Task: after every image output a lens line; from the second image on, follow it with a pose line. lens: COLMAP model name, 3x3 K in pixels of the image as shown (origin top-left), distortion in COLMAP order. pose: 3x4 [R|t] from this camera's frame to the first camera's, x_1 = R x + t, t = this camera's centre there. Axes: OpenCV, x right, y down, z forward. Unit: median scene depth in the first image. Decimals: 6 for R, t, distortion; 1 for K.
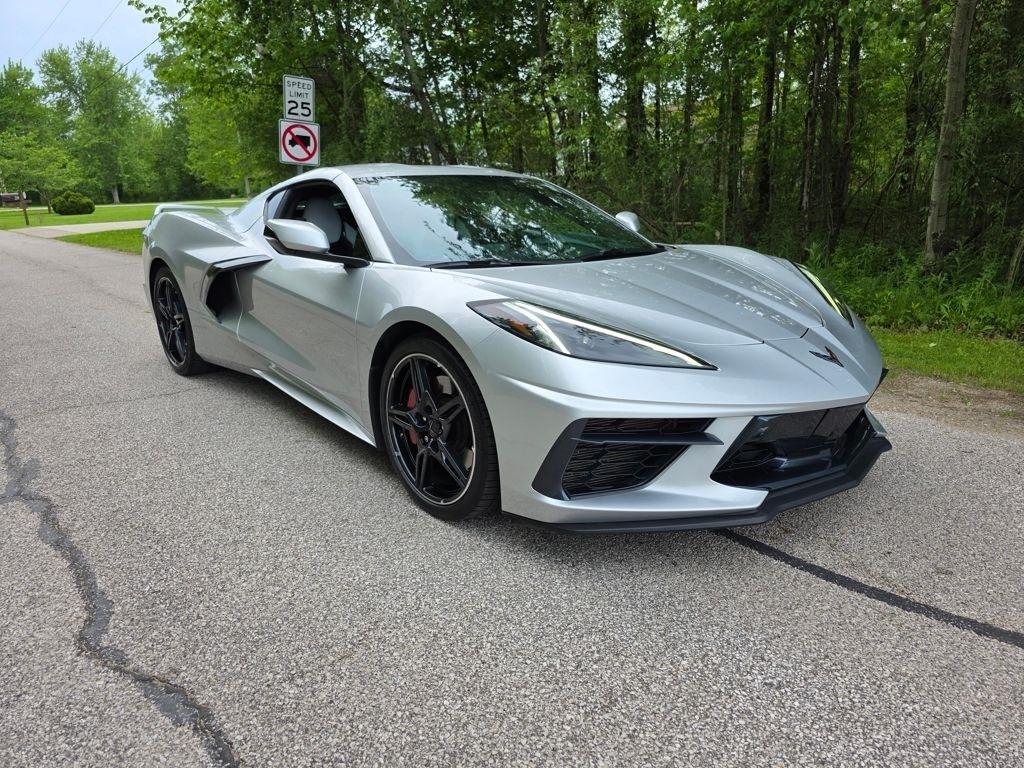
lens RADIAL K [[689.2, 0, 526.5], [0, 689.2, 388.0], [0, 0, 1]] dist [0.056366, -0.046859]
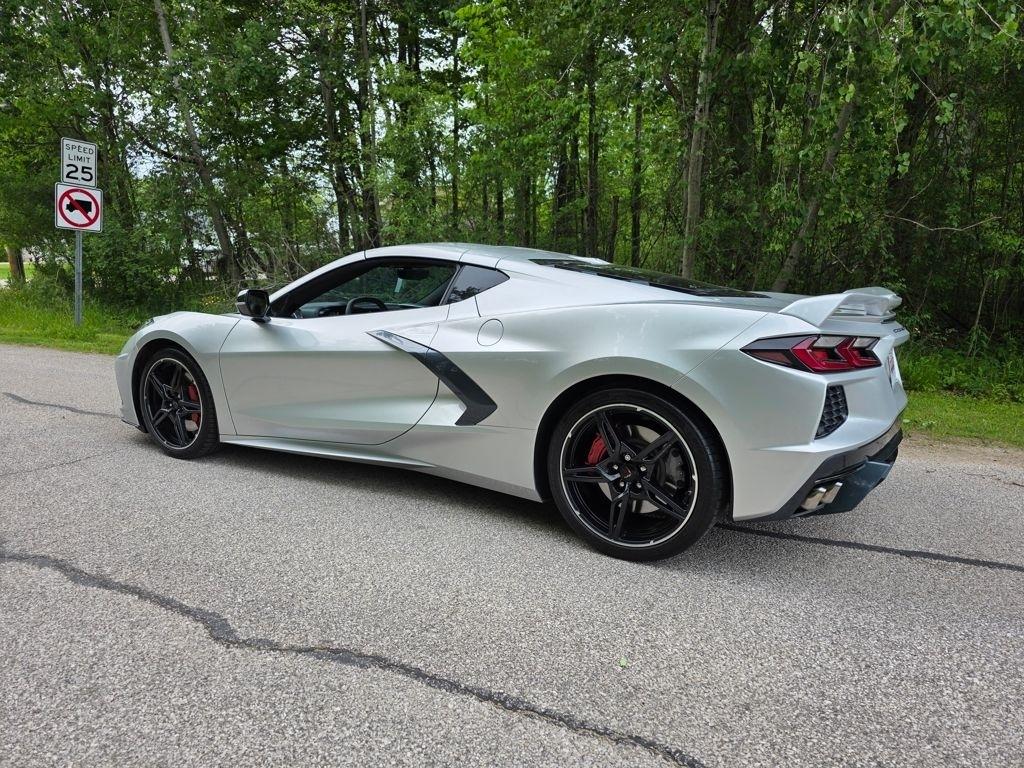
lens RADIAL K [[690.7, 0, 523.2], [0, 690.7, 382.6], [0, 0, 1]] dist [0.052987, -0.042743]
pose [[0.940517, -0.034497, 0.337990, -0.102558], [0.070904, 0.992856, -0.095967, 0.015703], [-0.332265, 0.114224, 0.936244, -0.060192]]
